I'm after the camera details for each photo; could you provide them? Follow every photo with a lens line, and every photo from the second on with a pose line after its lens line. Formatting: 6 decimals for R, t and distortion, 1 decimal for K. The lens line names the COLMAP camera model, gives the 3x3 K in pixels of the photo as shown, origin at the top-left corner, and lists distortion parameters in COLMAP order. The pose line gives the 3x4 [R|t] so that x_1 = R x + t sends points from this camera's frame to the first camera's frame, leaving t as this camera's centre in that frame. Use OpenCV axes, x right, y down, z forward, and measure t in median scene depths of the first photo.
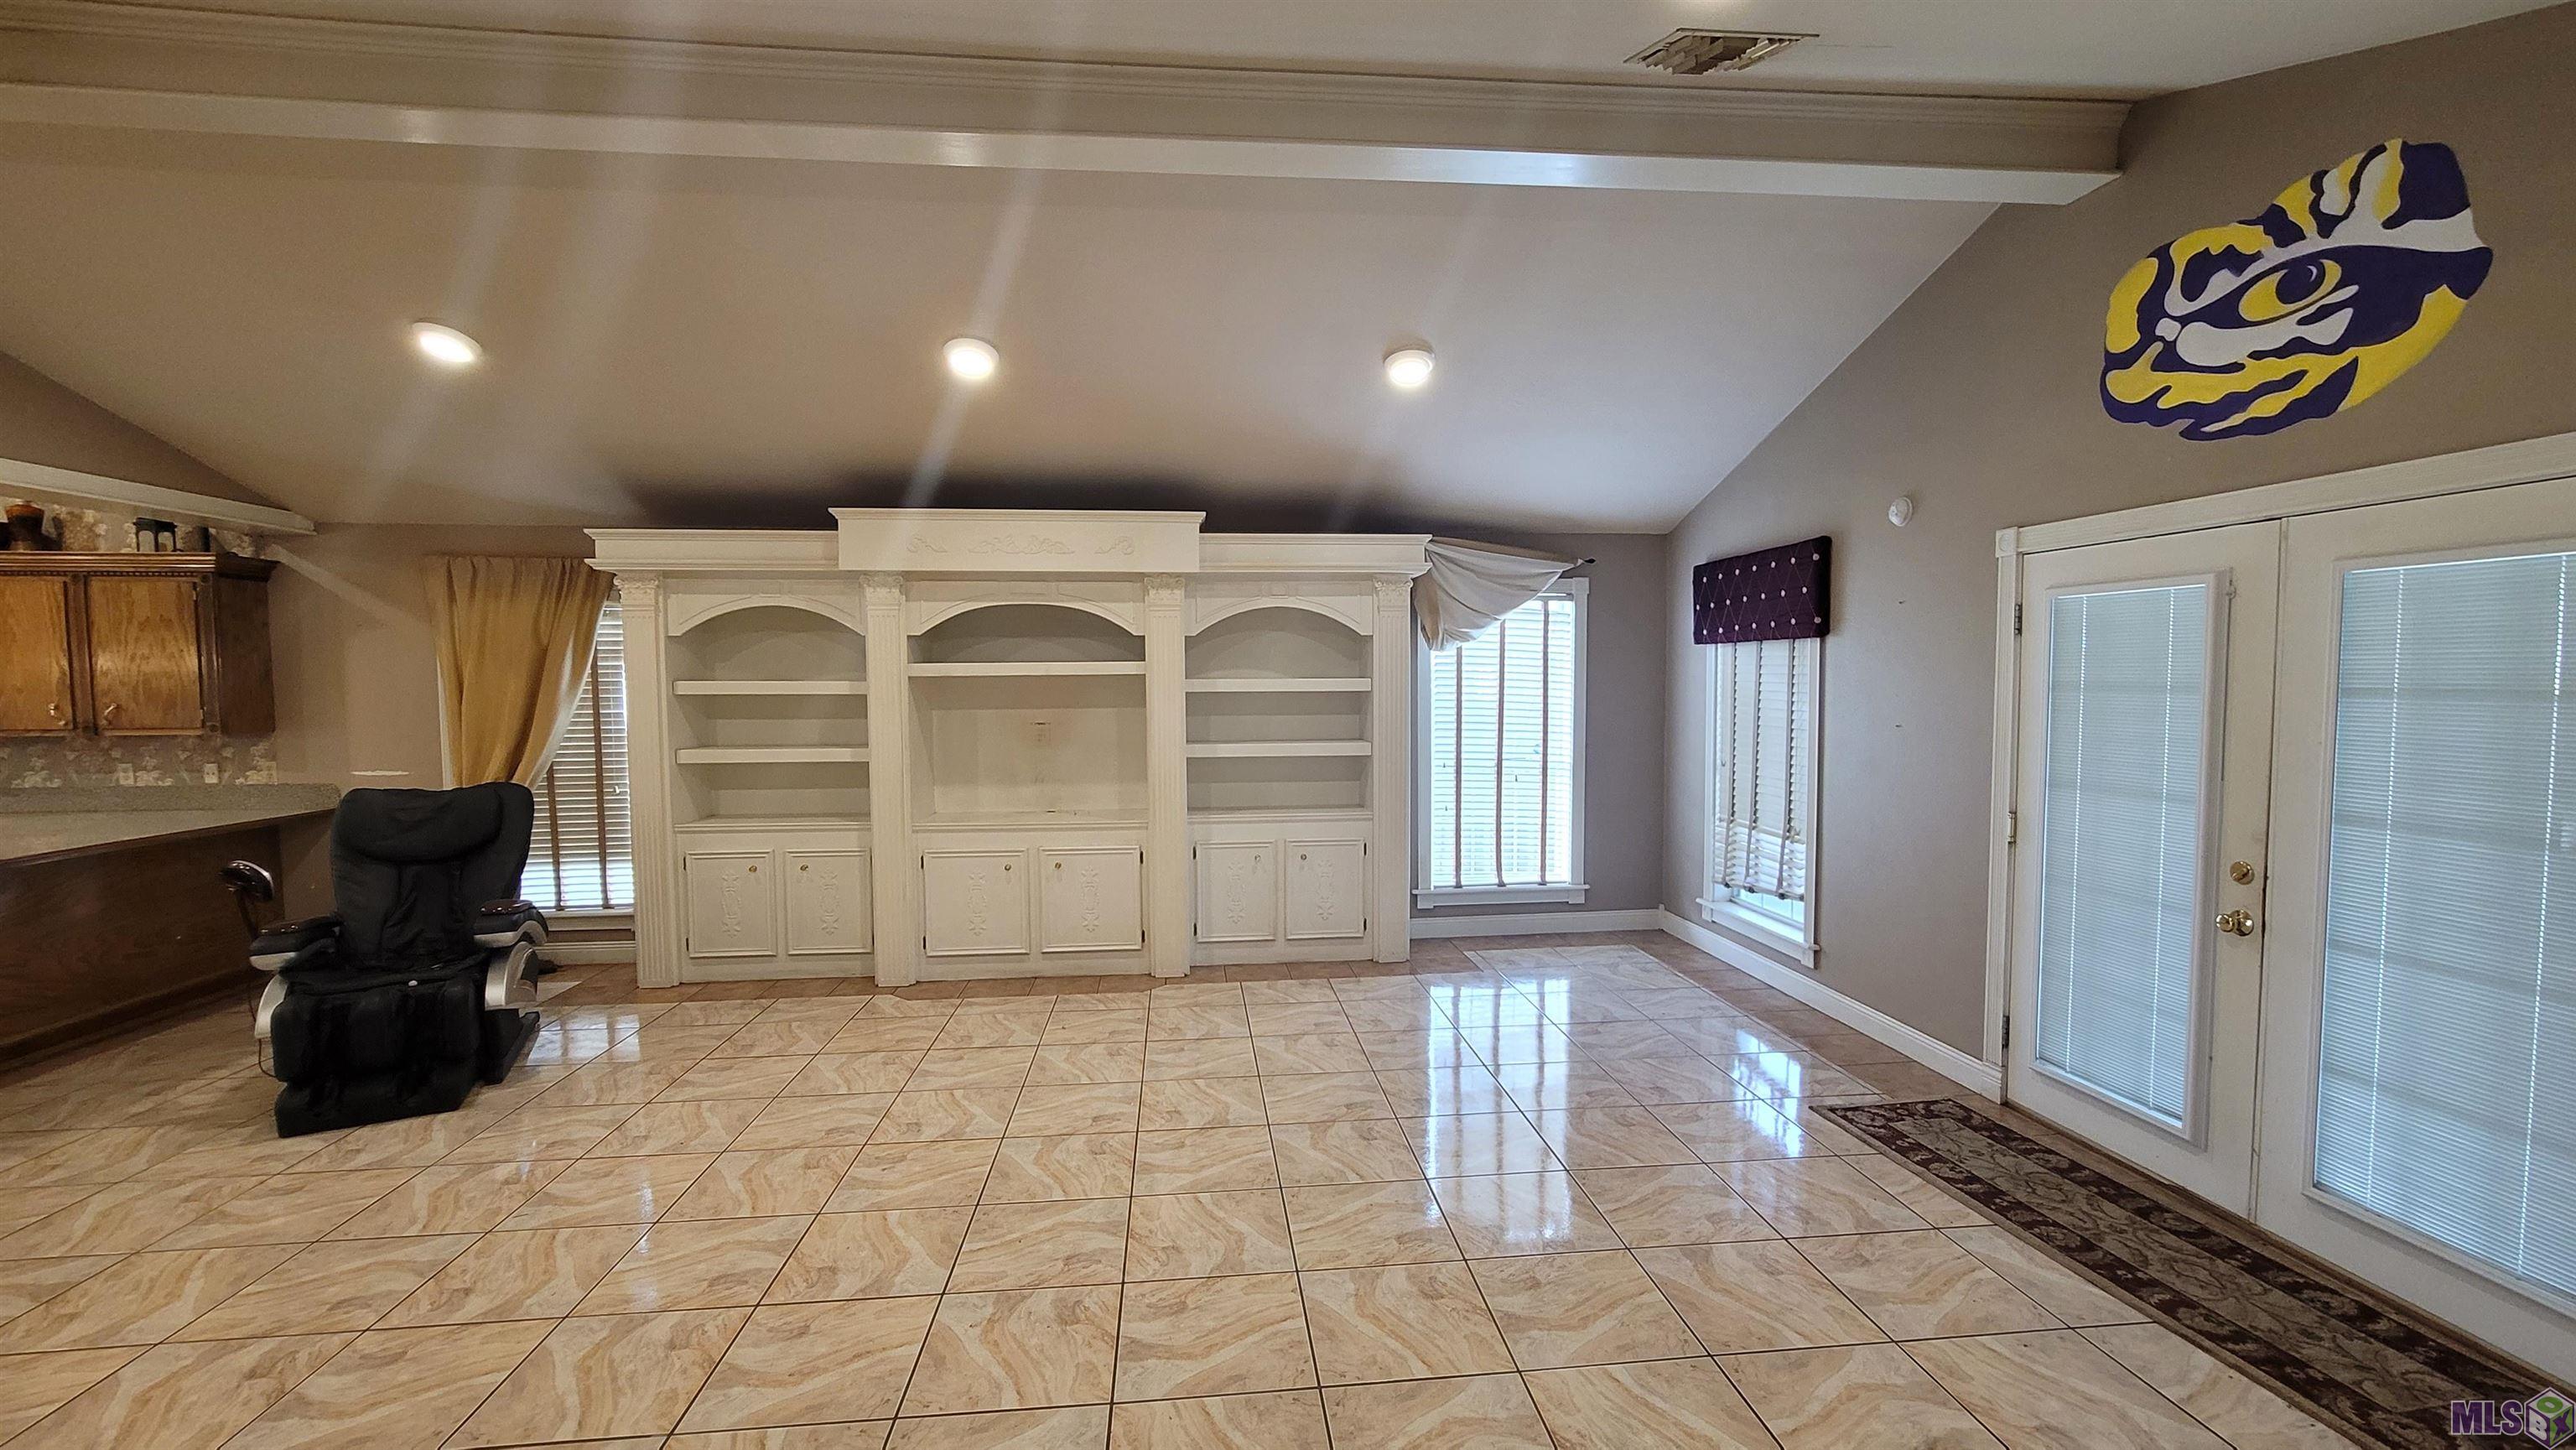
lens RADIAL K [[1045.9, 0, 1288.0], [0, 1045.9, 725.0], [0, 0, 1]] dist [-0.011967, 0.000095]
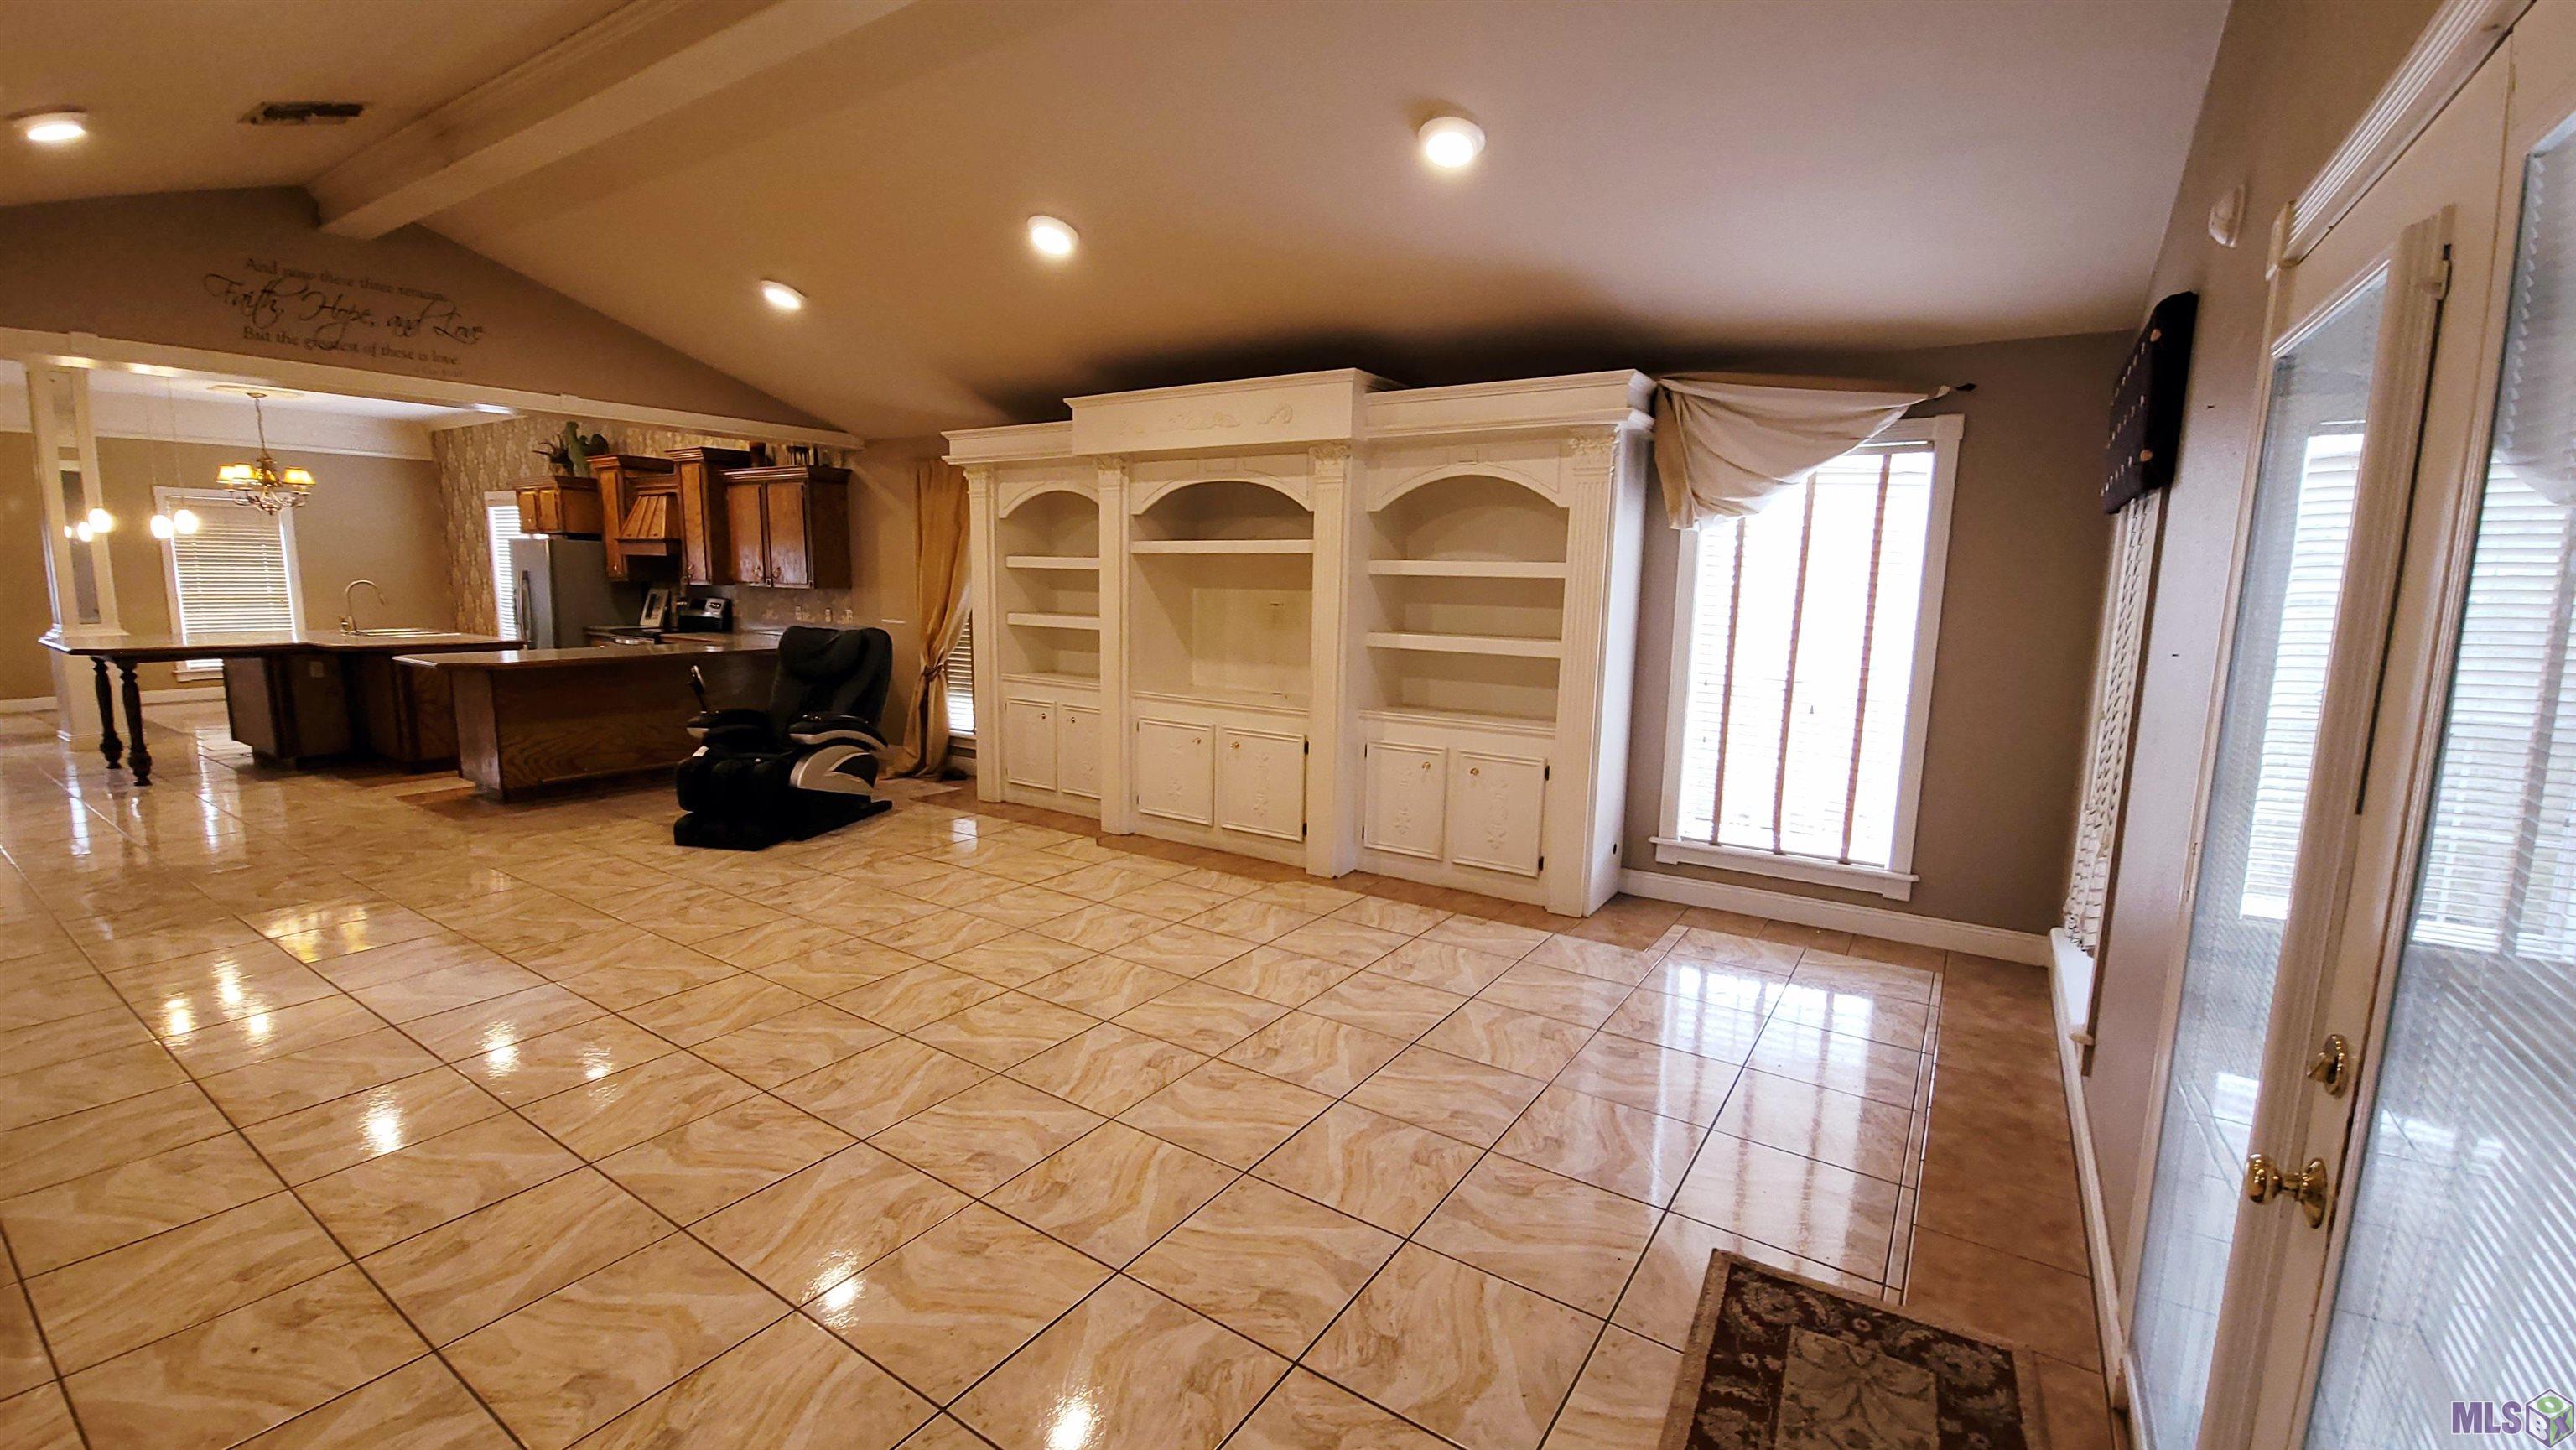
lens RADIAL K [[1070.2, 0, 1288.0], [0, 1070.2, 725.0], [0, 0, 1]] dist [-0.013266, 0.000060]
pose [[0.766438, 0.108116, -0.633154, 0.464910], [-0.052480, 0.992977, 0.106032, 0.003864], [0.640171, -0.048040, 0.766729, 0.242855]]
